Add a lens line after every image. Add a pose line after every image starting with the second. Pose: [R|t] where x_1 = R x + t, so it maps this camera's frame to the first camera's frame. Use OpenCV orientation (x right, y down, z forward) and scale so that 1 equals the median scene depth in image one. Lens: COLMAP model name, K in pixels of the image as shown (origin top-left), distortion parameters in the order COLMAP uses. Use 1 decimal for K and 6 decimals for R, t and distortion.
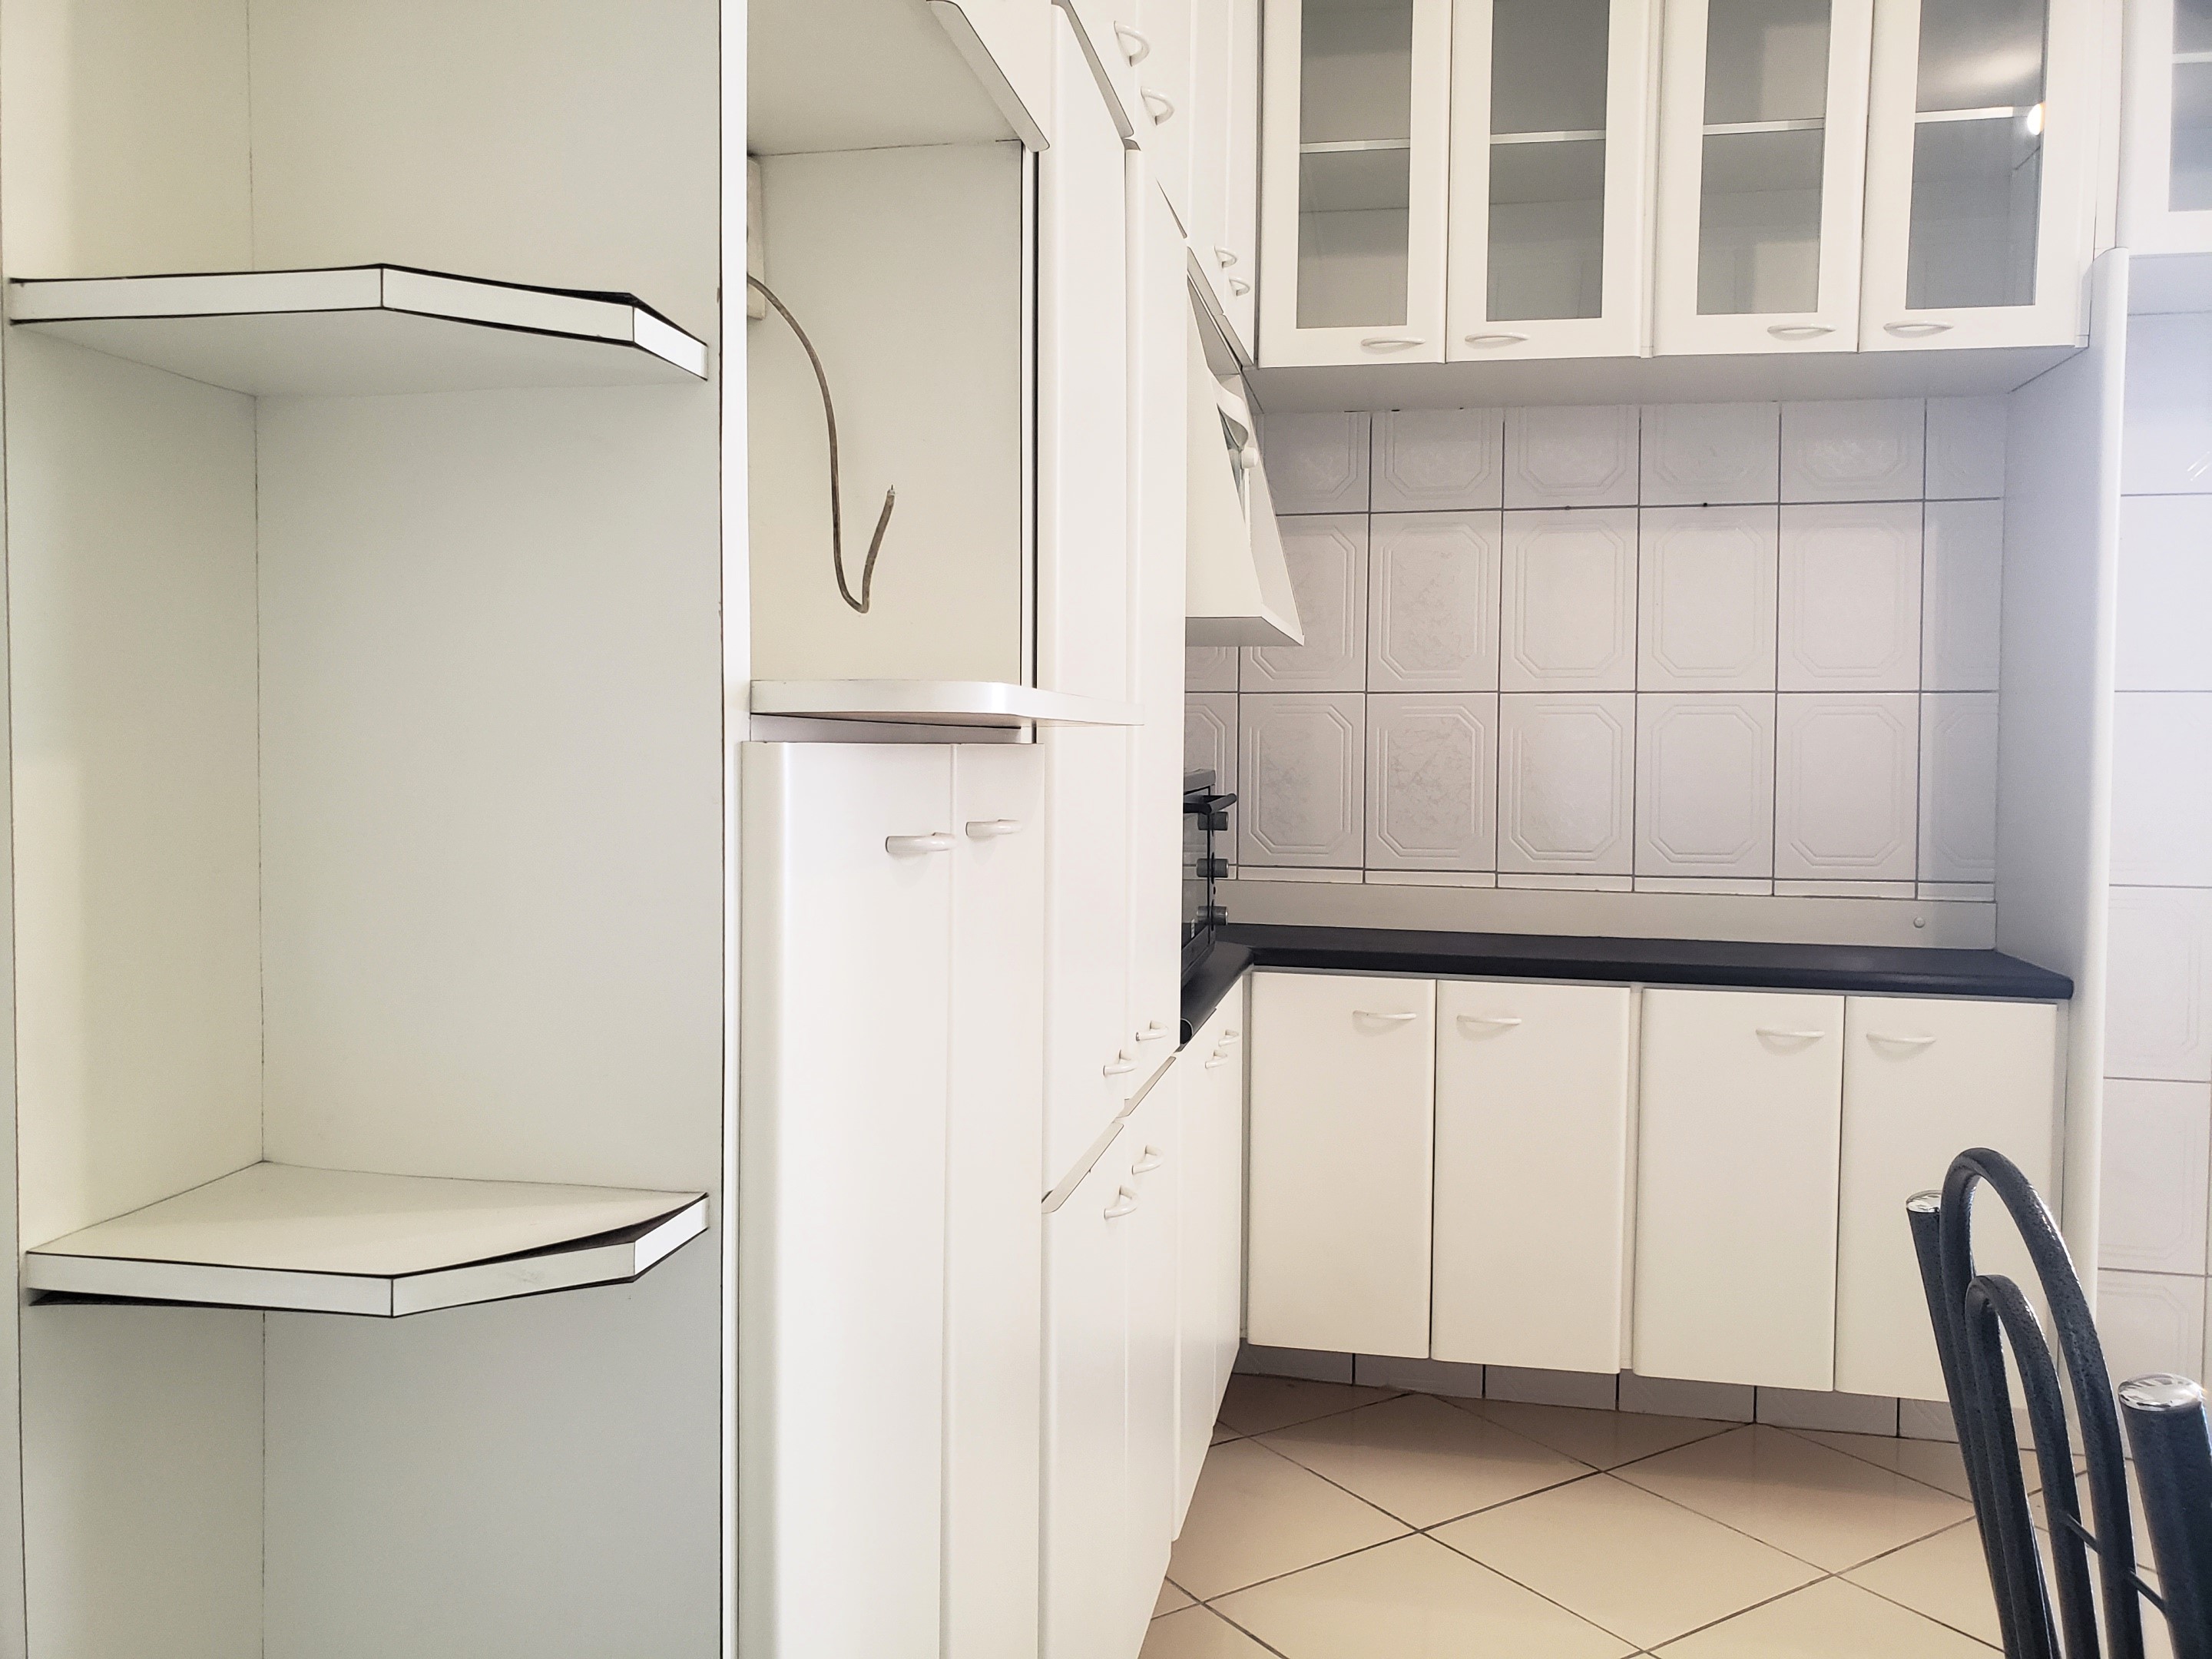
lens RADIAL K [[1758.5, 0, 1116.4], [0, 1758.5, 832.4], [0, 0, 1]] dist [0.021497, -0.002949]
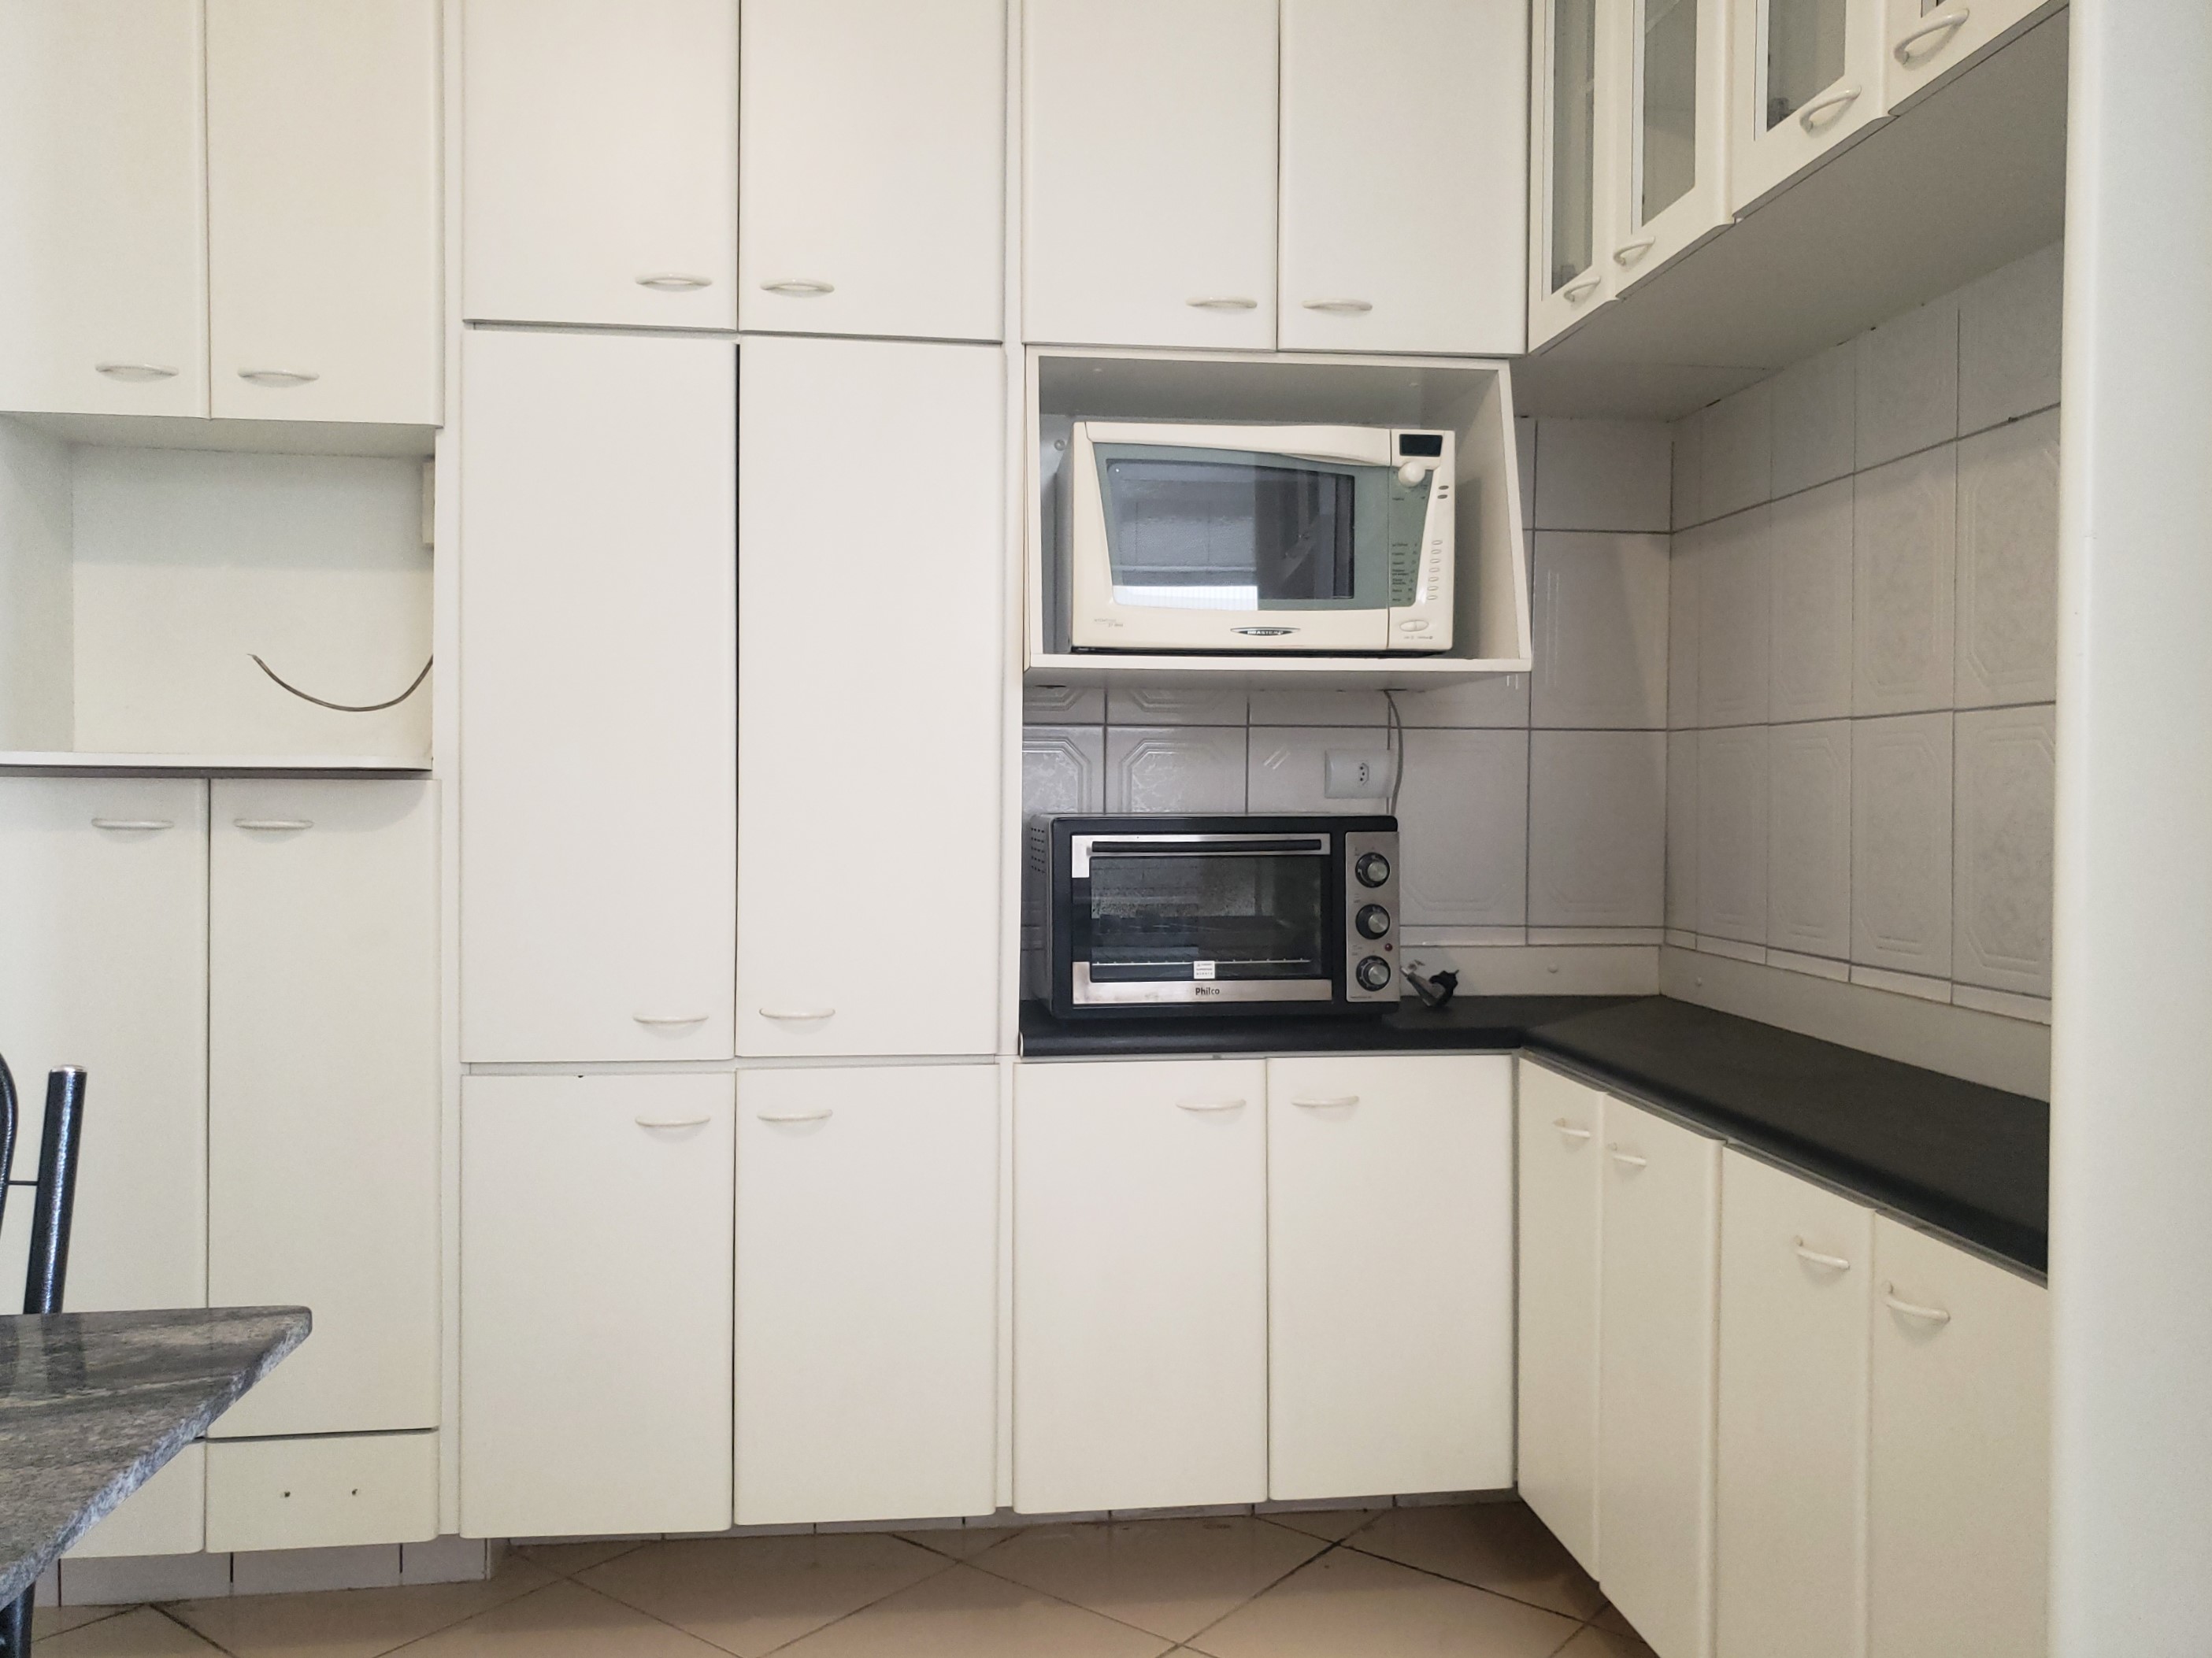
lens RADIAL K [[1758.3, 0, 1083.9], [0, 1758.3, 793.5], [0, 0, 1]] dist [0.021497, -0.002949]
pose [[0.292322, 0.001263, -0.956319, 0.854552], [-0.049013, 0.998705, -0.013663, -0.025698], [0.955063, 0.050866, 0.292006, 0.553741]]
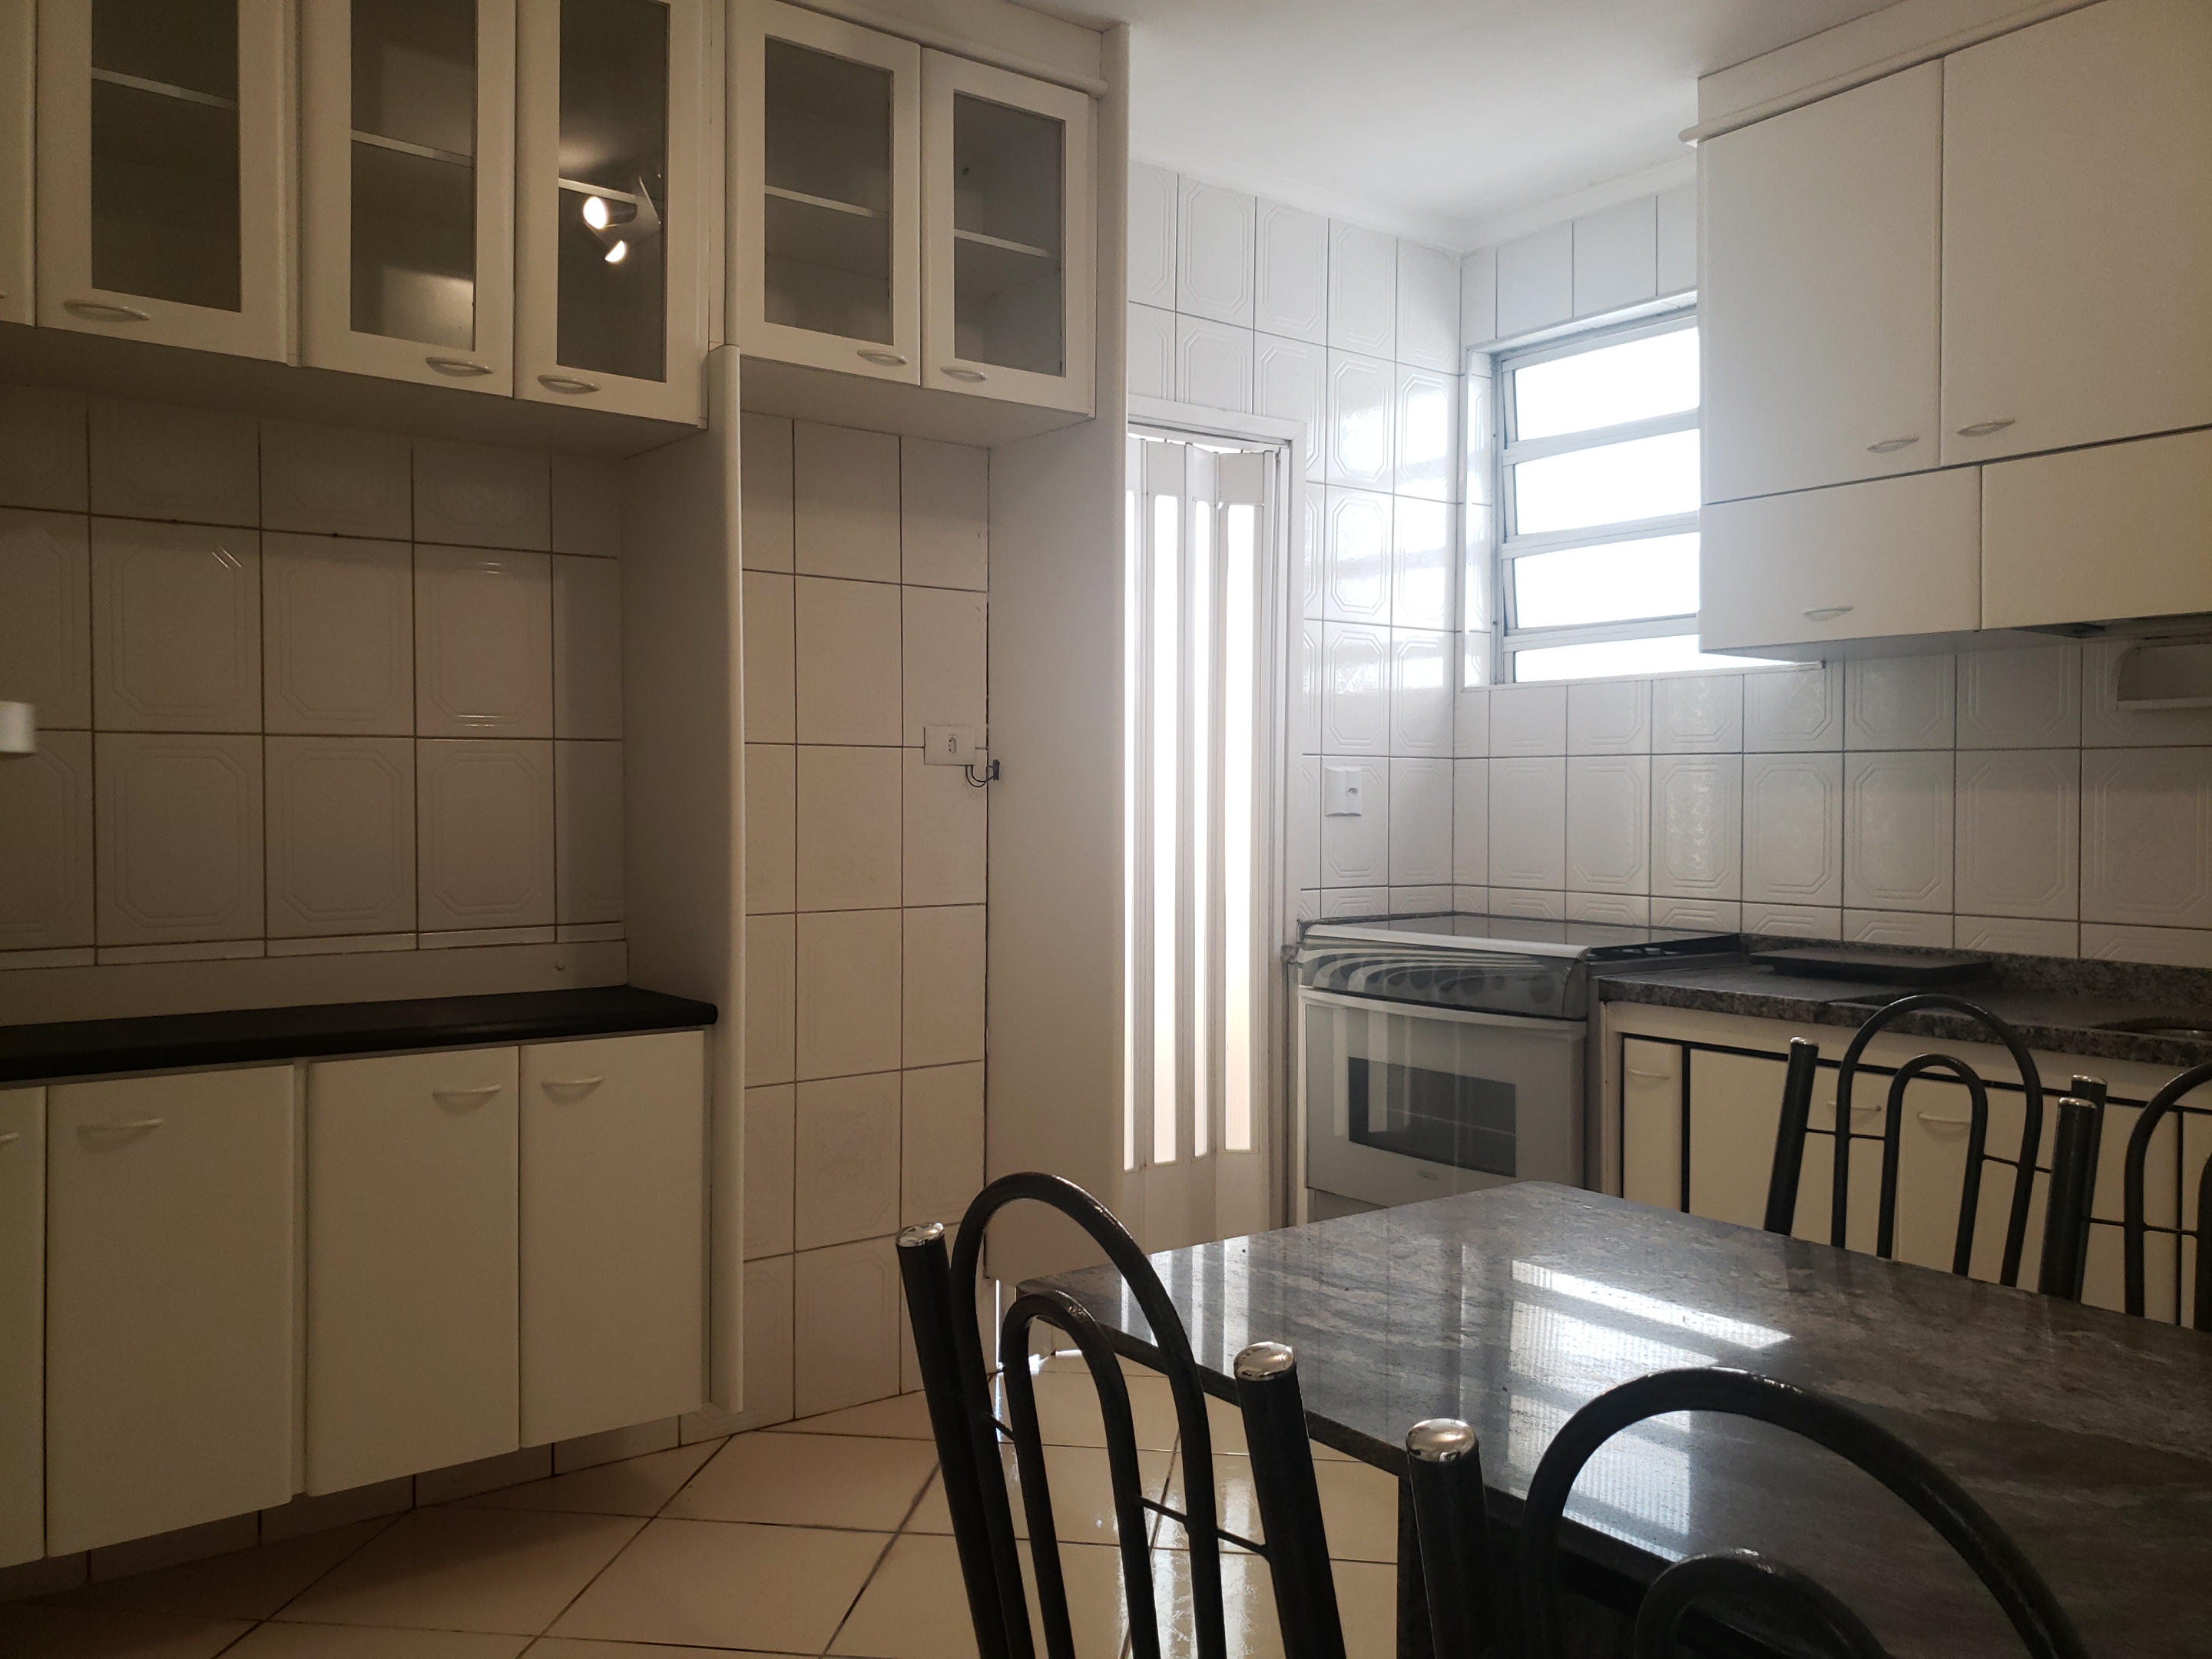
lens RADIAL K [[1758.5, 0, 1115.9], [0, 1758.5, 828.4], [0, 0, 1]] dist [0.021497, -0.002949]
pose [[0.658636, -0.024256, 0.752071, -0.105879], [0.042017, 0.999106, -0.004573, -0.010350], [-0.751288, 0.034611, 0.659067, 0.091389]]
